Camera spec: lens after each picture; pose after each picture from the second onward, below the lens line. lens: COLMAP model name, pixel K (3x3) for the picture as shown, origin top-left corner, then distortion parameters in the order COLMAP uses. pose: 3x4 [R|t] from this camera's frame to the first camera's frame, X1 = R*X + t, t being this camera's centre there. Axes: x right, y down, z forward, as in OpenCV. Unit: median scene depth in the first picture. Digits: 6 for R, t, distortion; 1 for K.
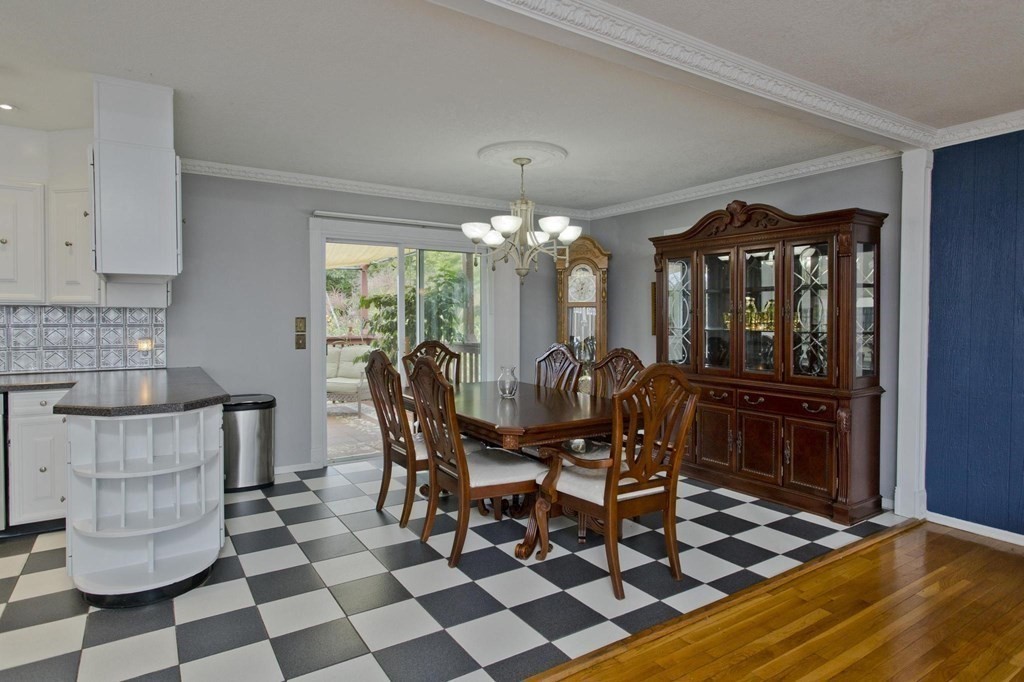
lens RADIAL K [[576.1, 0, 537.3], [0, 576.1, 319.5], [0, 0, 1]] dist [-0.001544, 0.002819]
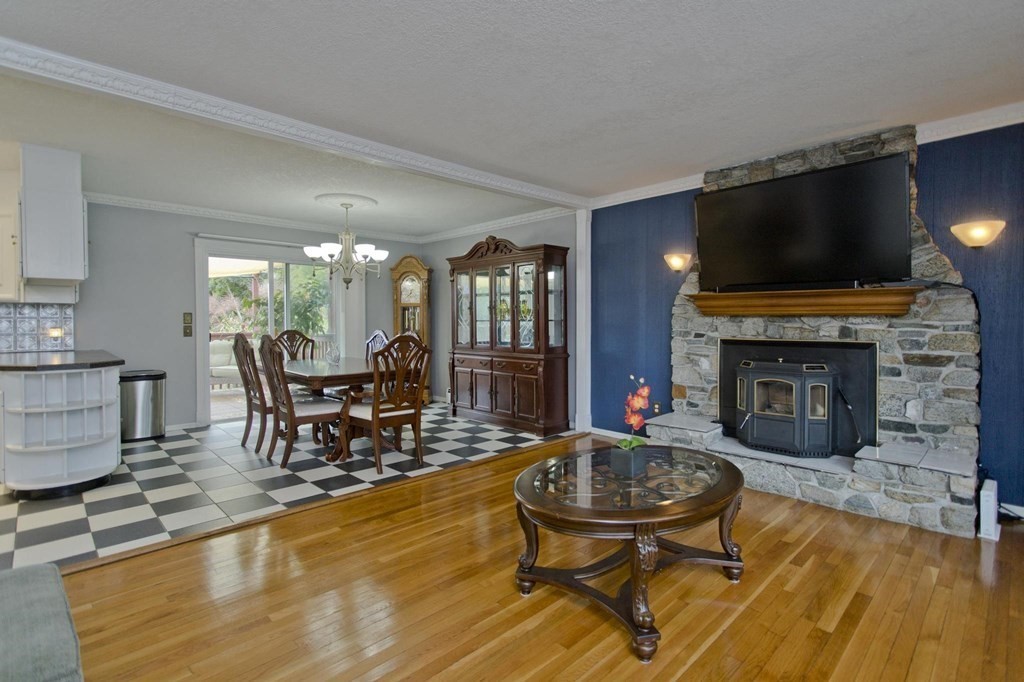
lens RADIAL K [[493.3, 0, 509.8], [0, 493.3, 323.0], [0, 0, 1]] dist [-0.000524, 0.002876]
pose [[0.987606, -0.001840, 0.156944, 0.190229], [0.001815, 0.999998, 0.000303, 0.027150], [-0.156945, -0.000015, 0.987607, -0.316819]]
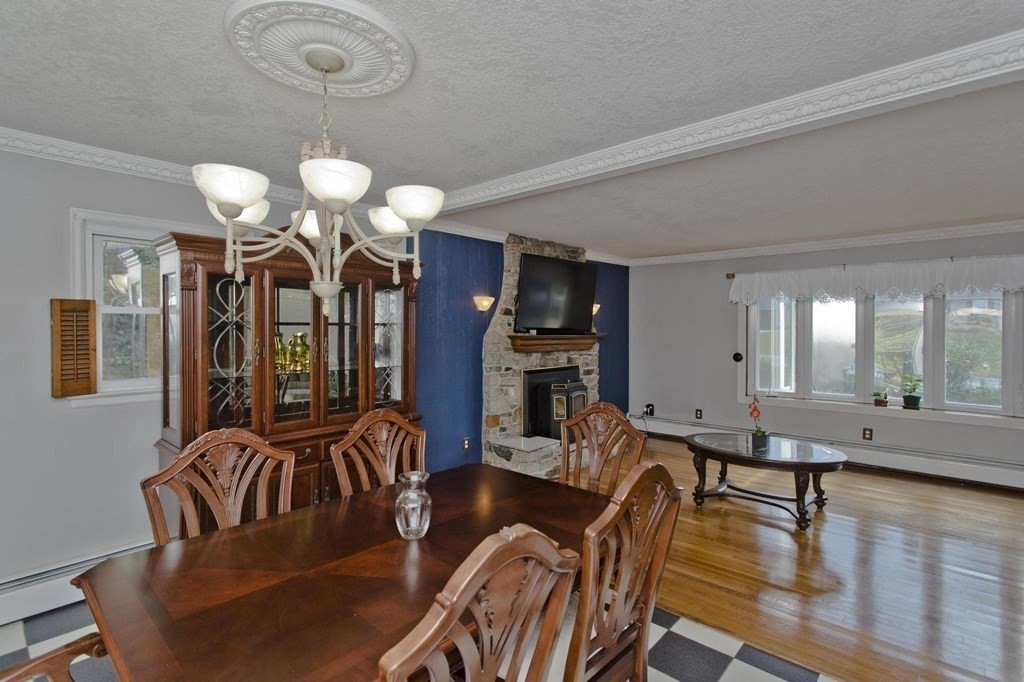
lens RADIAL K [[493.3, 0, 520.8], [0, 493.3, 335.3], [0, 0, 1]] dist [-0.000524, 0.002876]
pose [[-0.239571, -0.010172, 0.970826, -0.431738], [0.004934, 0.999919, 0.011694, -0.042104], [-0.970866, 0.007592, -0.239501, 0.866018]]
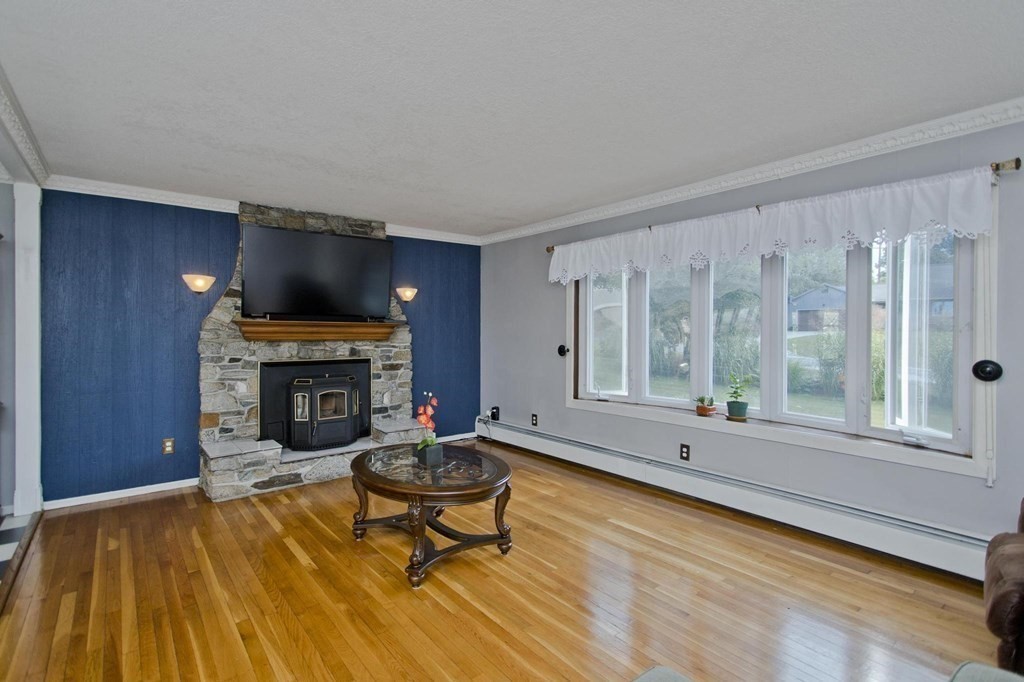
lens RADIAL K [[493.3, 0, 512.2], [0, 493.3, 336.0], [0, 0, 1]] dist [-0.000524, 0.002876]
pose [[-0.088429, -0.010036, 0.996032, -0.334562], [0.003669, 0.999939, 0.010401, -0.005197], [-0.996076, 0.004574, -0.088387, 0.132705]]
